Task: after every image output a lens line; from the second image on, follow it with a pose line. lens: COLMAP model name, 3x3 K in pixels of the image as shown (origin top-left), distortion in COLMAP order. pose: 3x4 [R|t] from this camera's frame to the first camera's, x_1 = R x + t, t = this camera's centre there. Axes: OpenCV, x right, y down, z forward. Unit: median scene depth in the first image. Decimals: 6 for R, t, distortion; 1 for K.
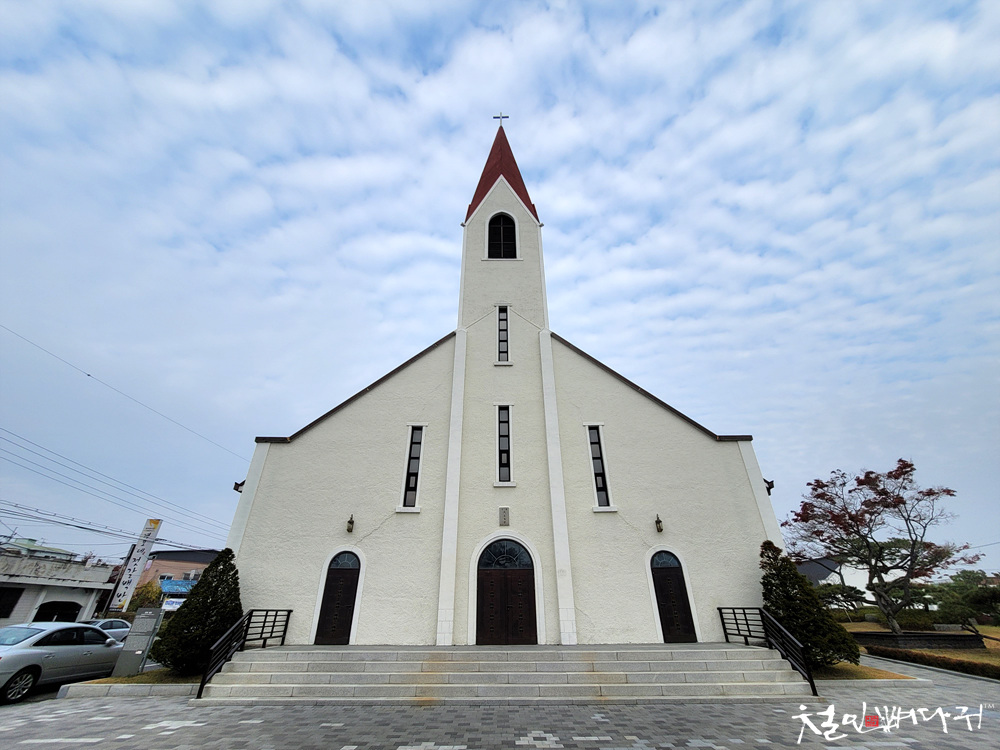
lens RADIAL K [[417.7, 0, 503.3], [0, 417.7, 378.0], [0, 0, 1]] dist [-0.007286, -0.000258]
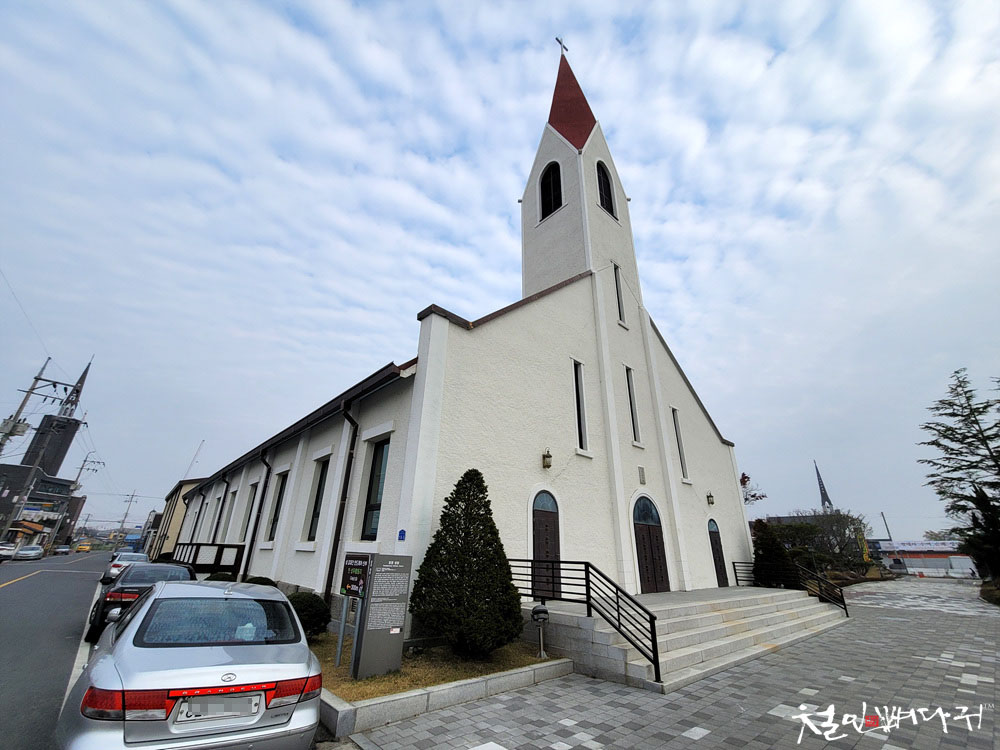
lens RADIAL K [[417.7, 0, 507.1], [0, 417.7, 373.6], [0, 0, 1]] dist [-0.007286, -0.000258]
pose [[0.733261, 0.290154, 0.614929, -0.971150], [-0.355321, 0.934584, -0.017287, 0.235460], [-0.579719, -0.205822, 0.788393, 0.432475]]
